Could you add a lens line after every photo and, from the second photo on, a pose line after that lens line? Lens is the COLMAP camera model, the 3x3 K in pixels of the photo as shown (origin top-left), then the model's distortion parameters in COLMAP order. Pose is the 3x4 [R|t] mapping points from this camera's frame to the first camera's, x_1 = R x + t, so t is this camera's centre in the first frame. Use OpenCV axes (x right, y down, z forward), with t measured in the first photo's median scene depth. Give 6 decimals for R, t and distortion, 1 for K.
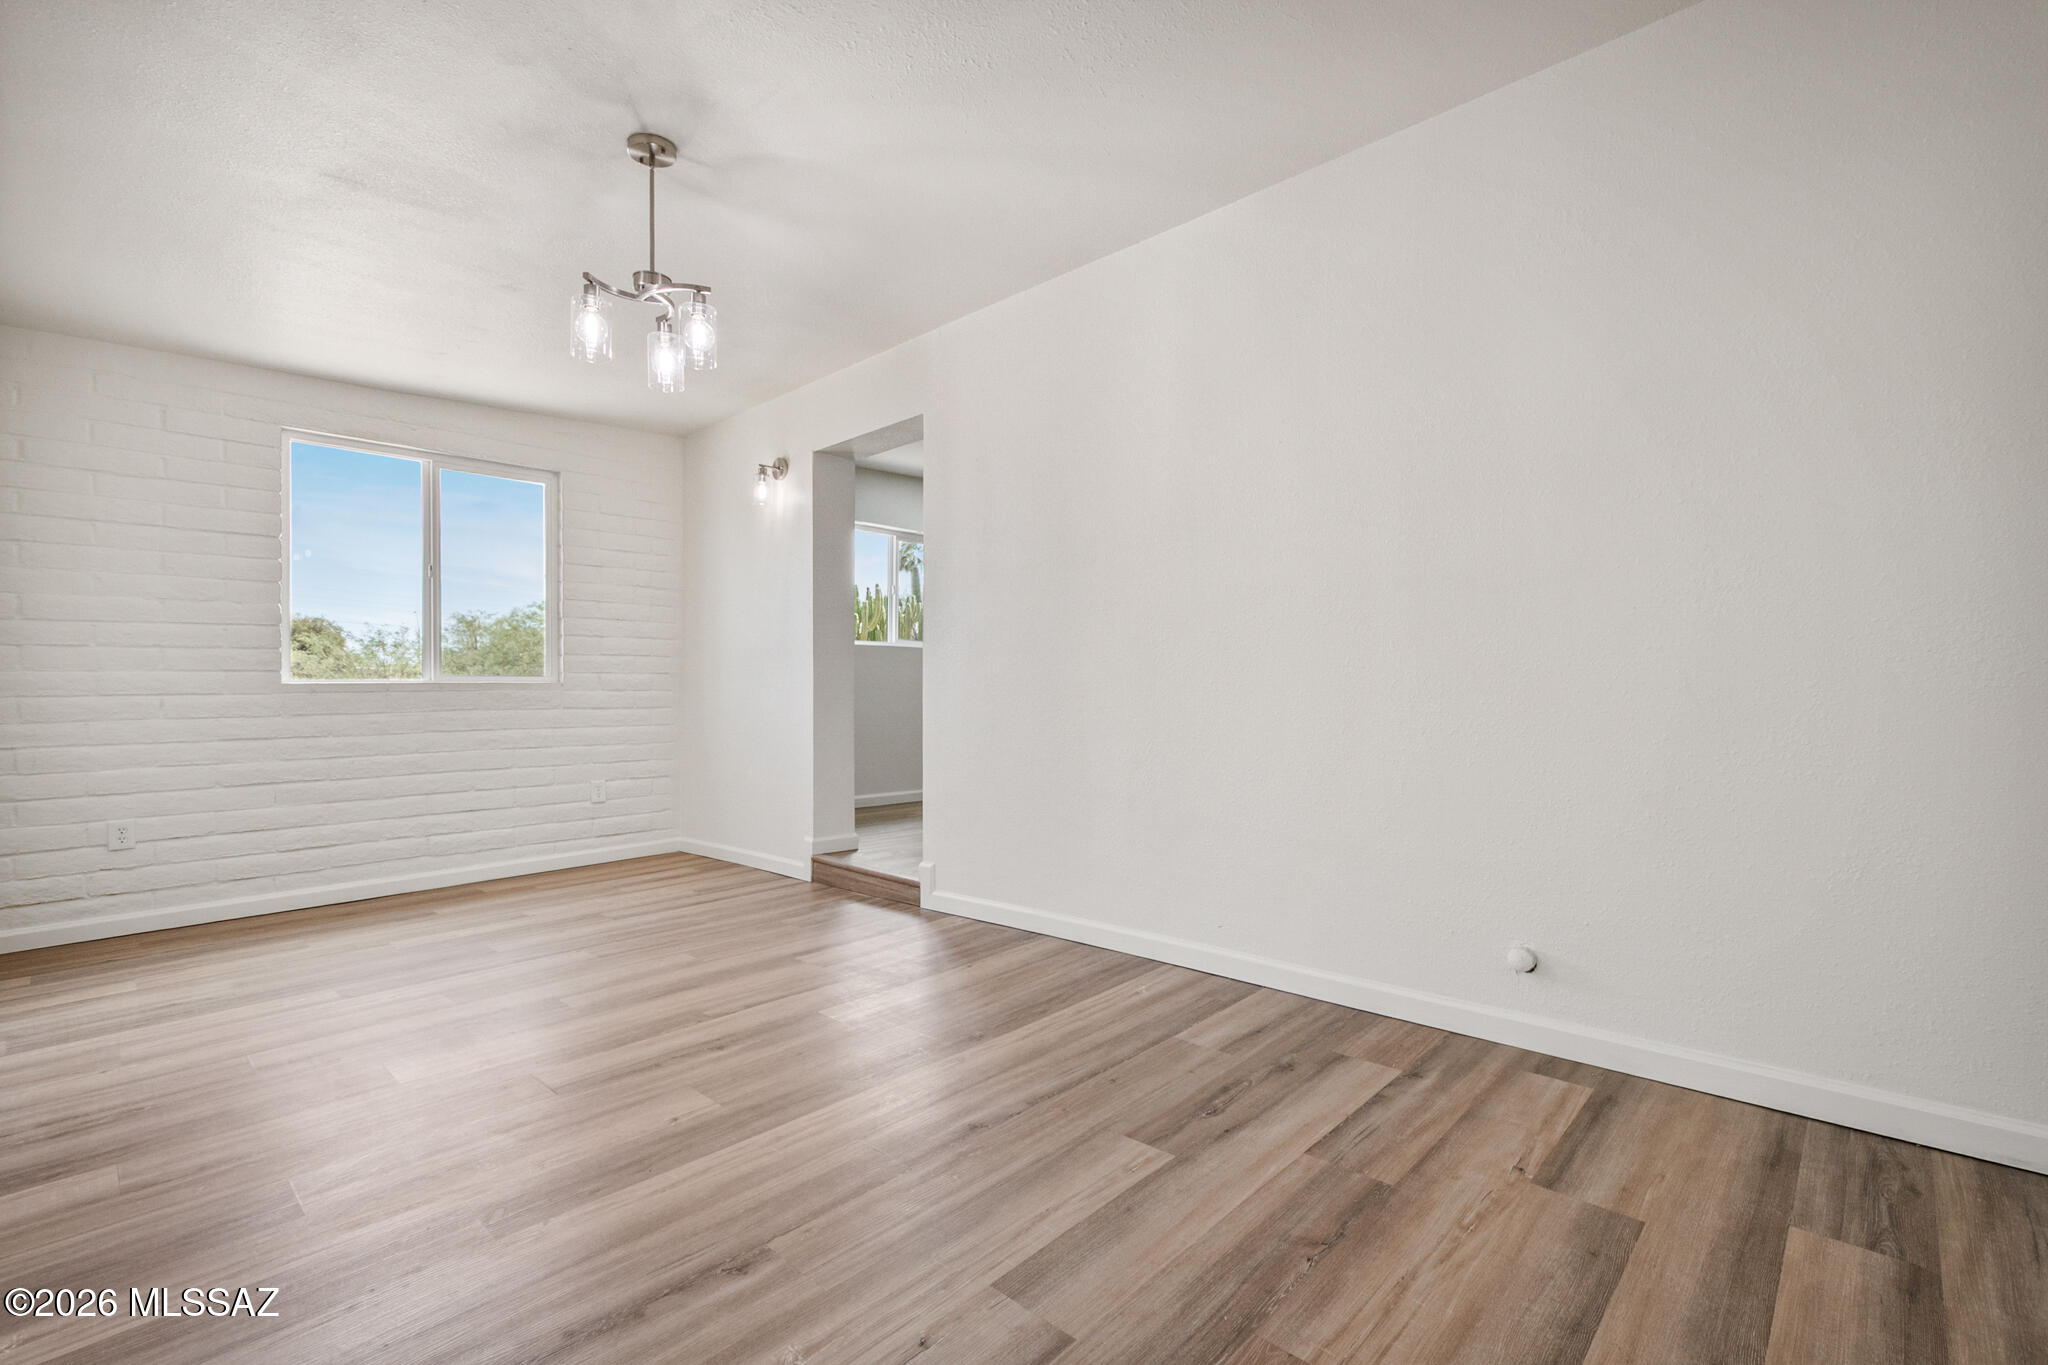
lens RADIAL K [[890.8, 0, 1062.0], [0, 890.8, 686.4], [0, 0, 1]] dist [0.020002, -0.005301]
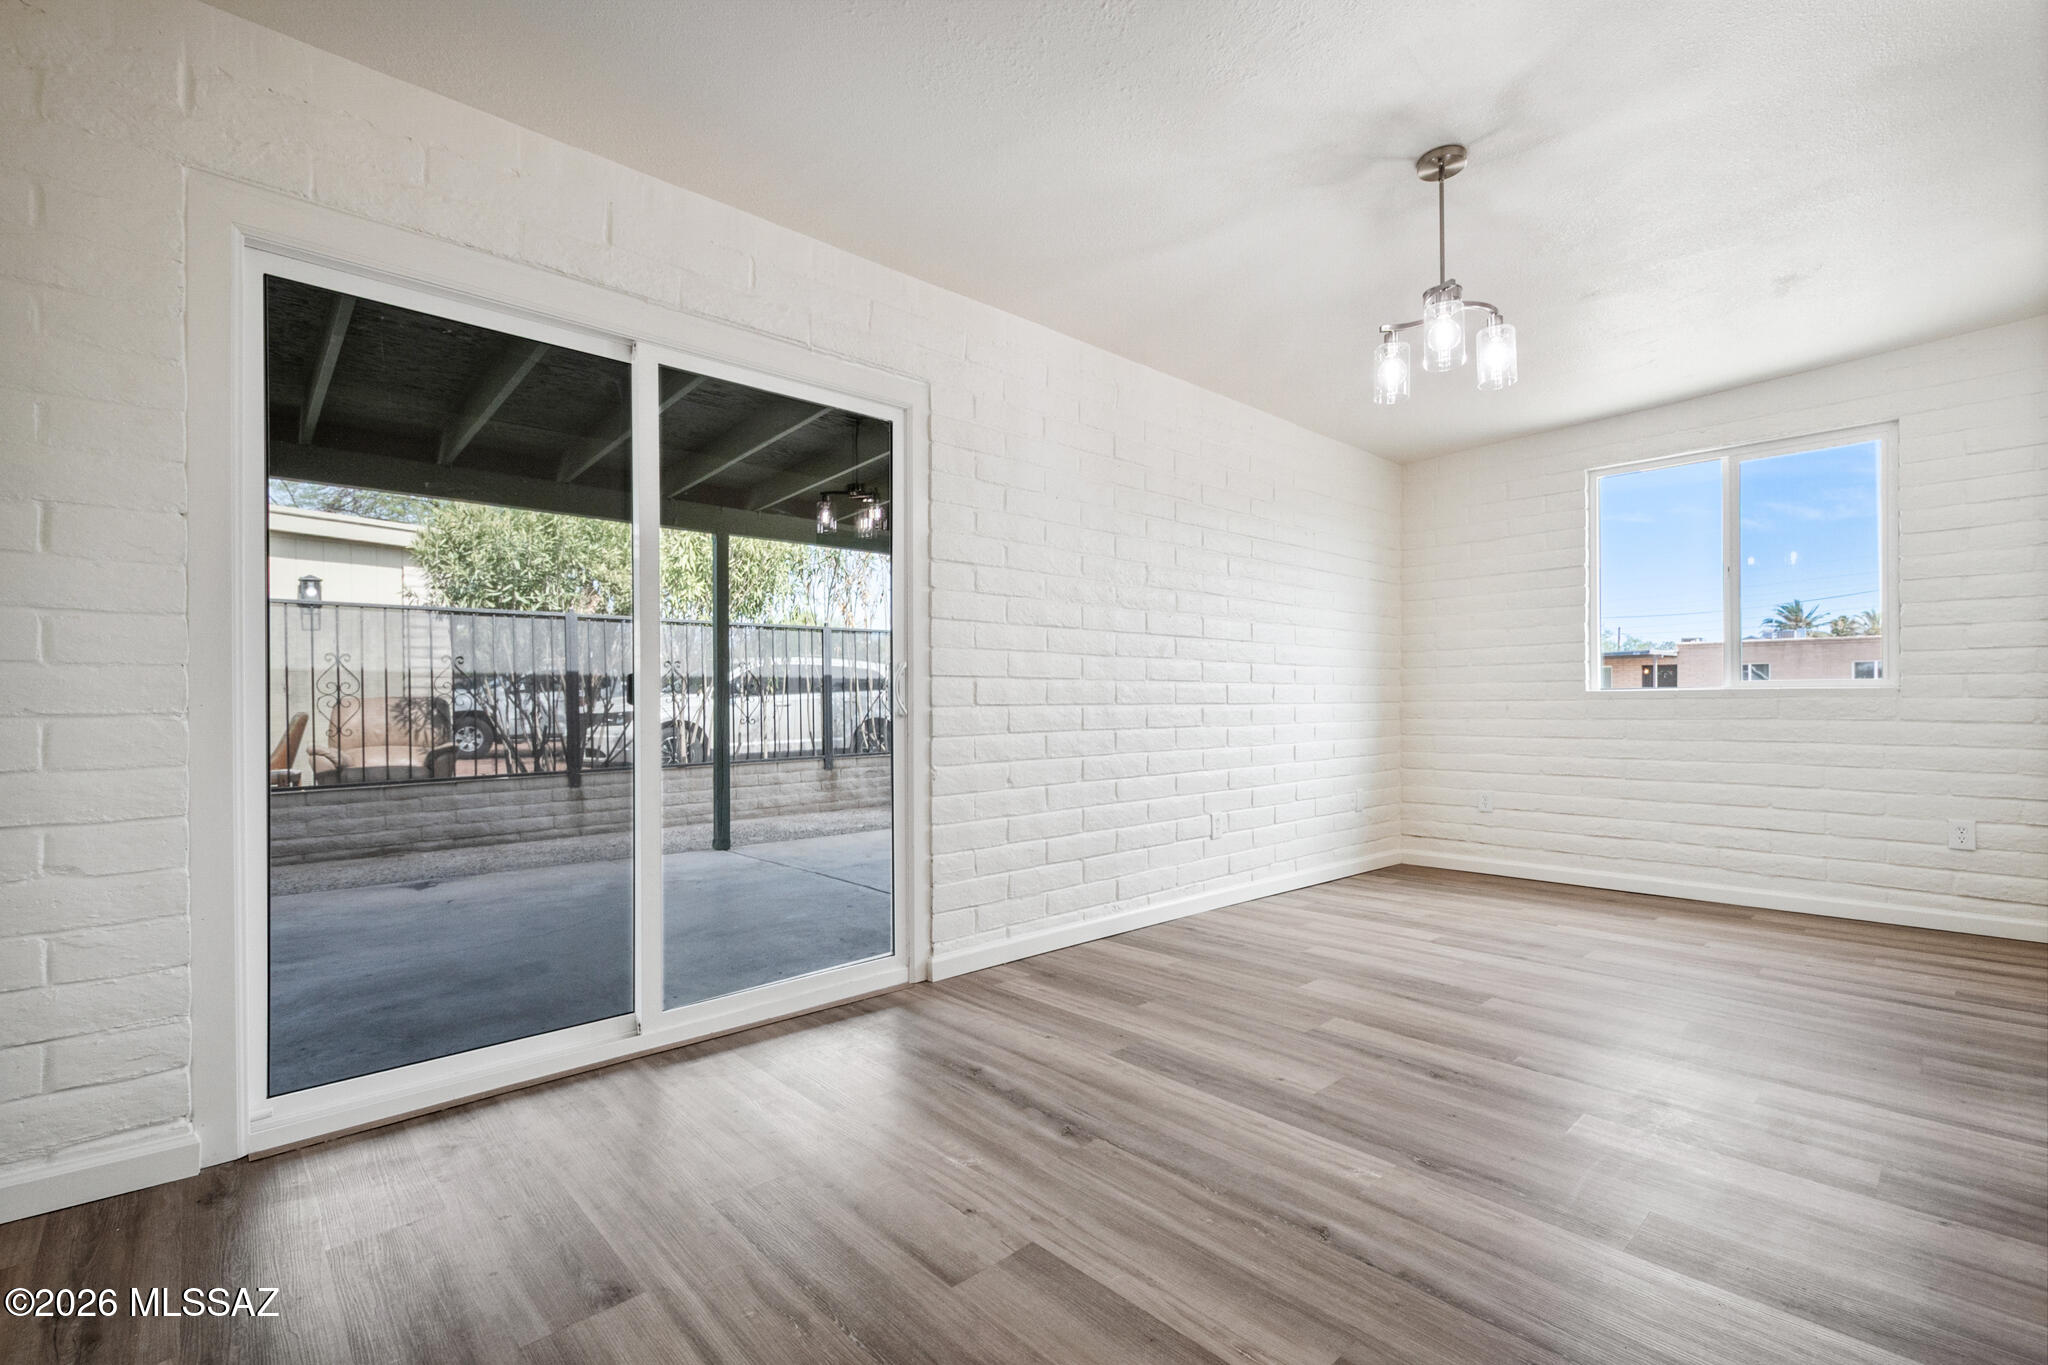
lens RADIAL K [[898.2, 0, 1034.5], [0, 898.2, 707.9], [0, 0, 1]] dist [0.009882, 0.000084]
pose [[-0.067950, 0.017230, -0.997540, 0.586086], [0.007893, 0.999829, 0.016732, -0.011764], [0.997657, -0.006737, -0.068075, 0.614101]]
